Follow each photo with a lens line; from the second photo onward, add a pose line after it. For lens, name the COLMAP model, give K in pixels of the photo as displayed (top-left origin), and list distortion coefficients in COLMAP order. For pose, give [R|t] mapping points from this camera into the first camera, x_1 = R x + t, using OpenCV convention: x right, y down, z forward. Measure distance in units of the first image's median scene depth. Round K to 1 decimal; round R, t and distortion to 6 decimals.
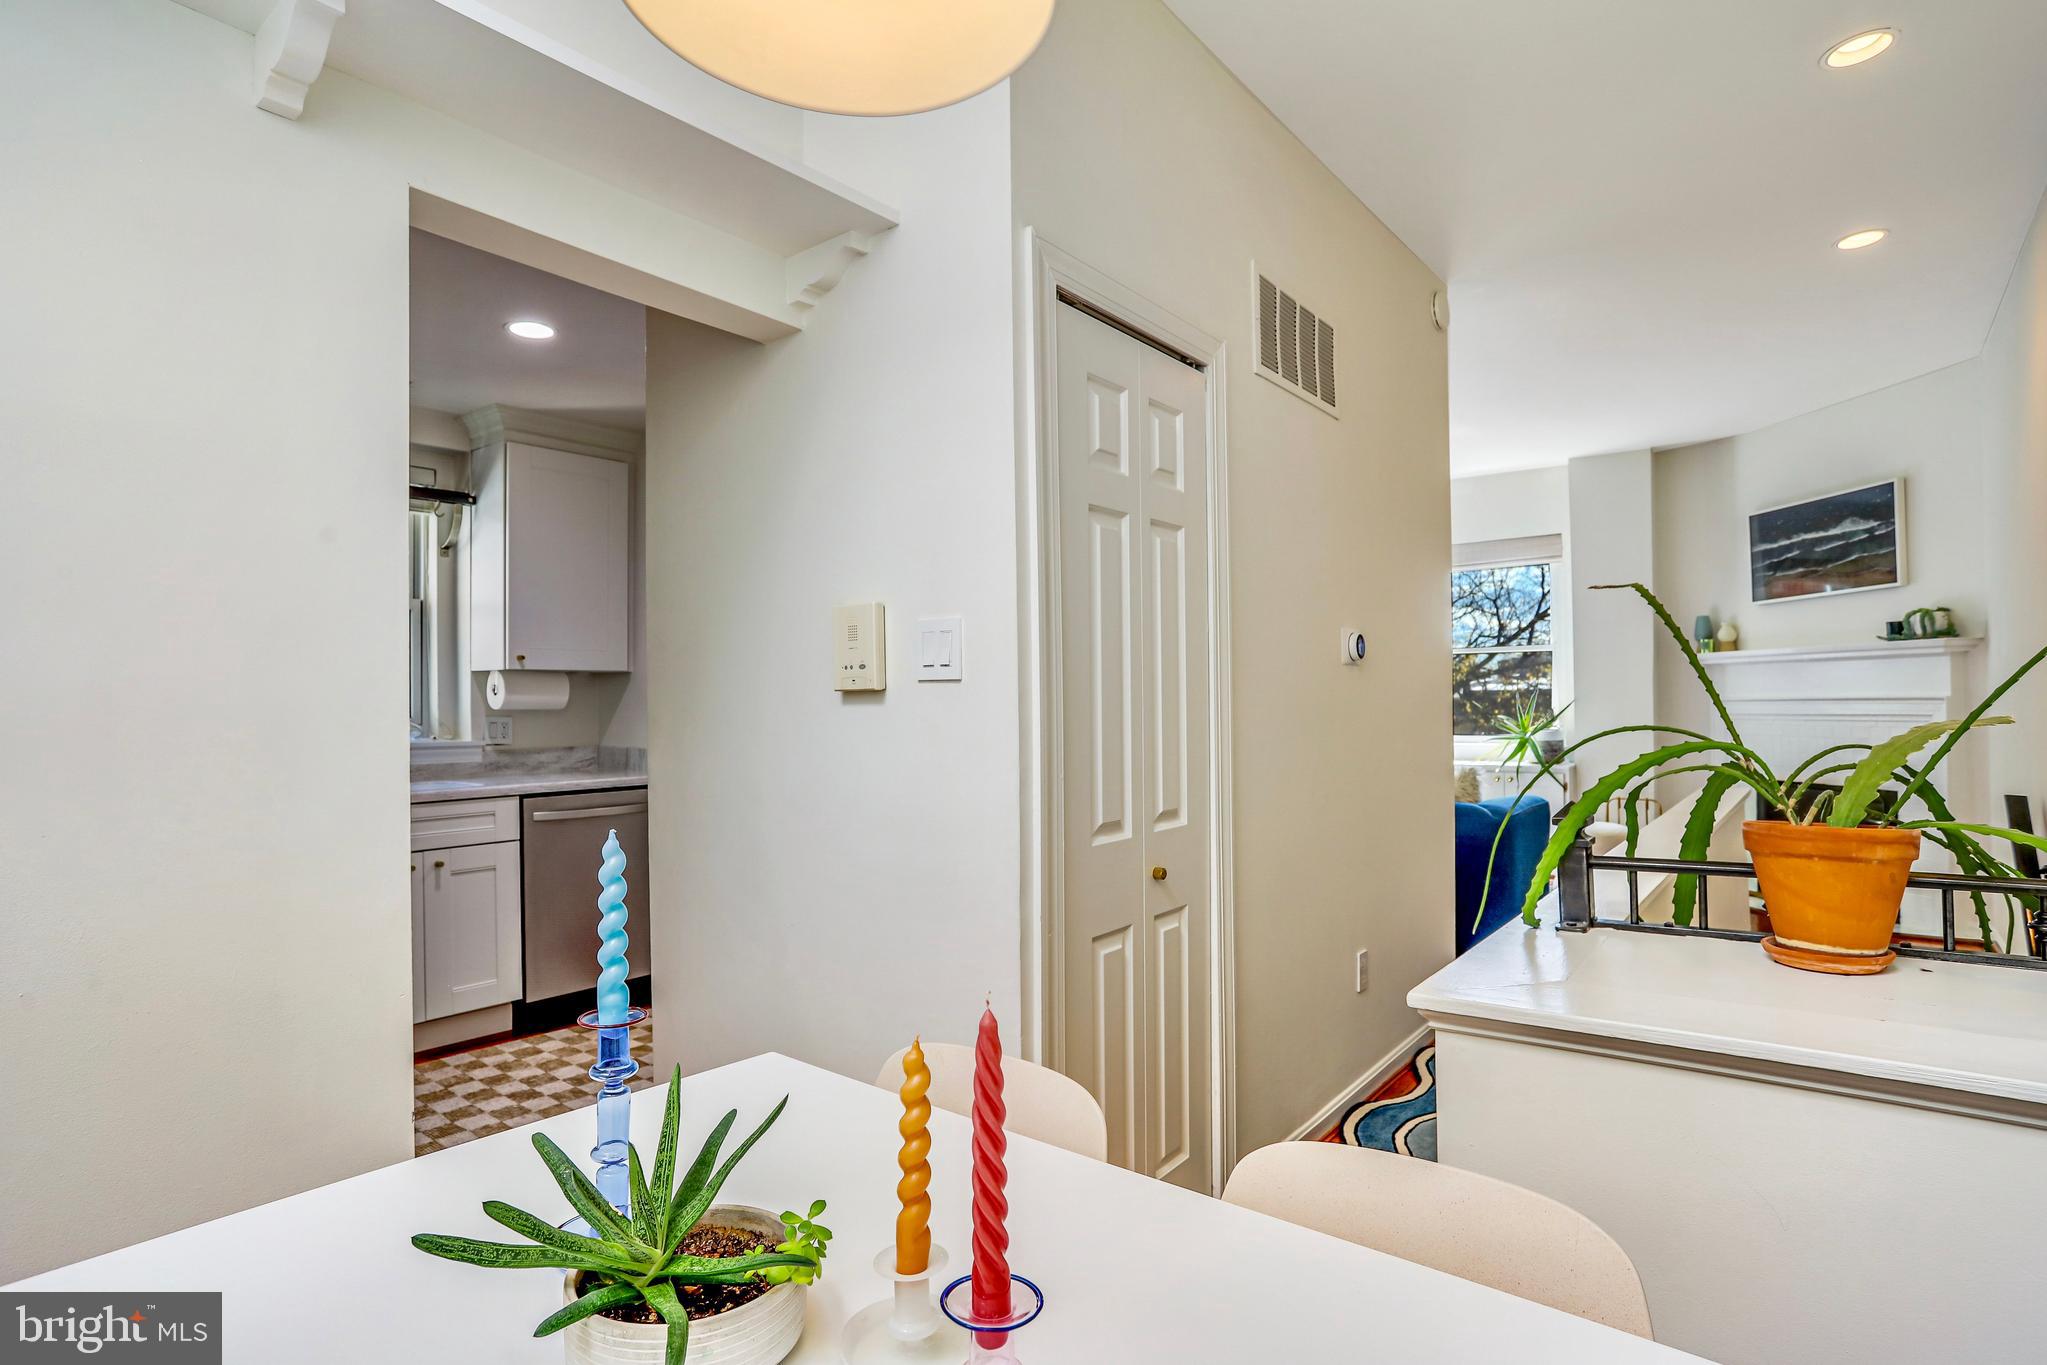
lens RADIAL K [[1107.6, 0, 1022.4], [0, 1107.6, 698.7], [0, 0, 1]] dist [-0.055331, 0.040731]
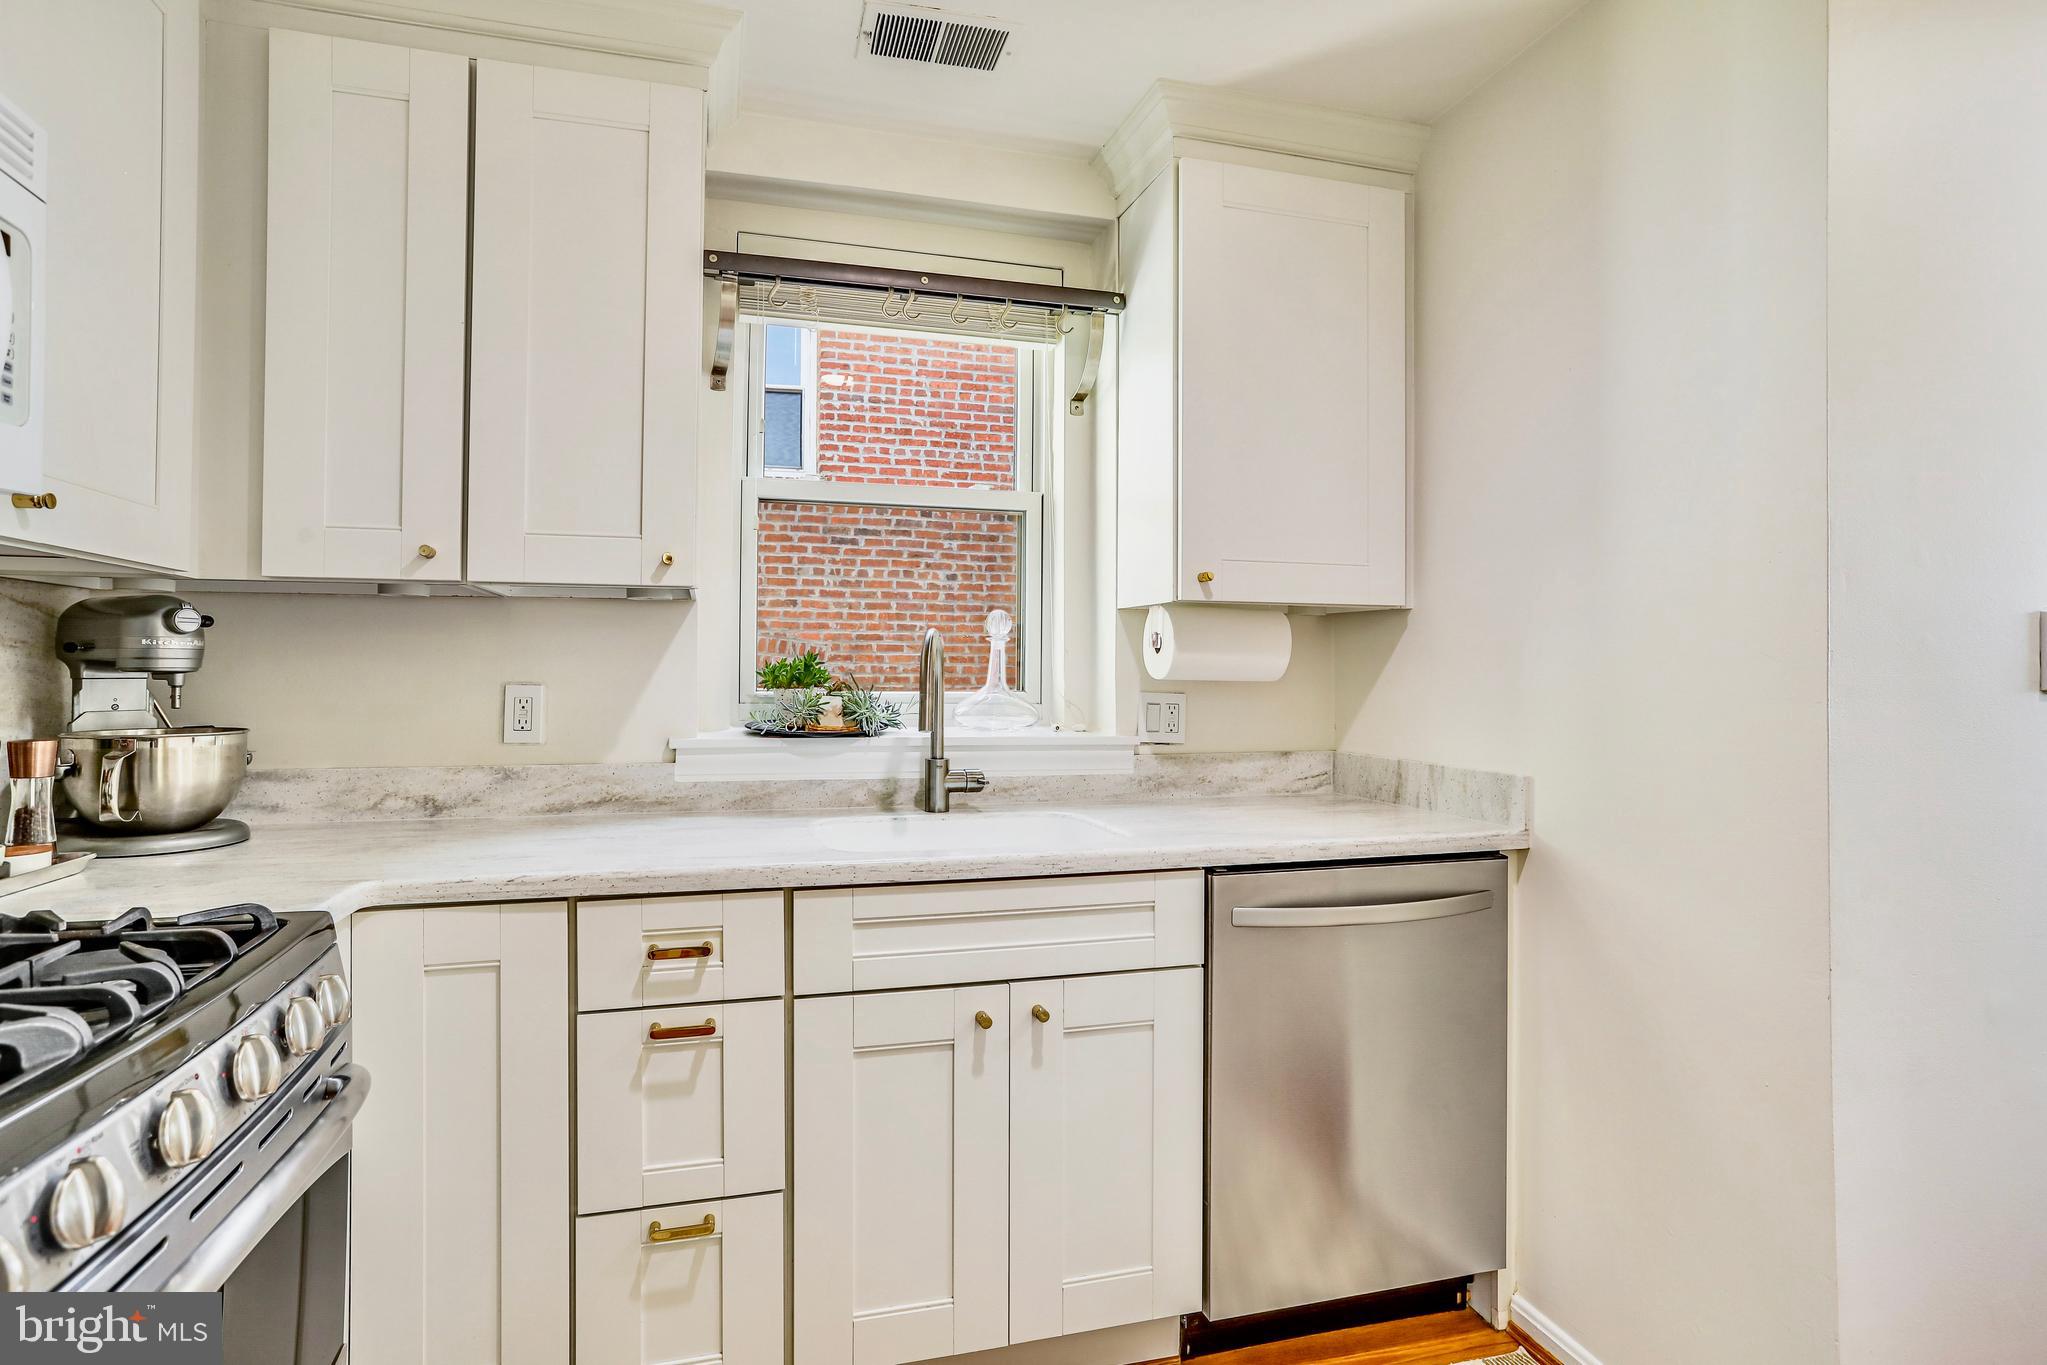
lens RADIAL K [[1080.6, 0, 974.8], [0, 1080.6, 643.6], [0, 0, 1]] dist [-0.066133, 0.037264]
pose [[0.818727, -0.001423, -0.574181, -0.248882], [-0.011549, 0.999754, -0.018946, 0.003469], [0.574067, 0.022143, 0.818509, 0.512504]]
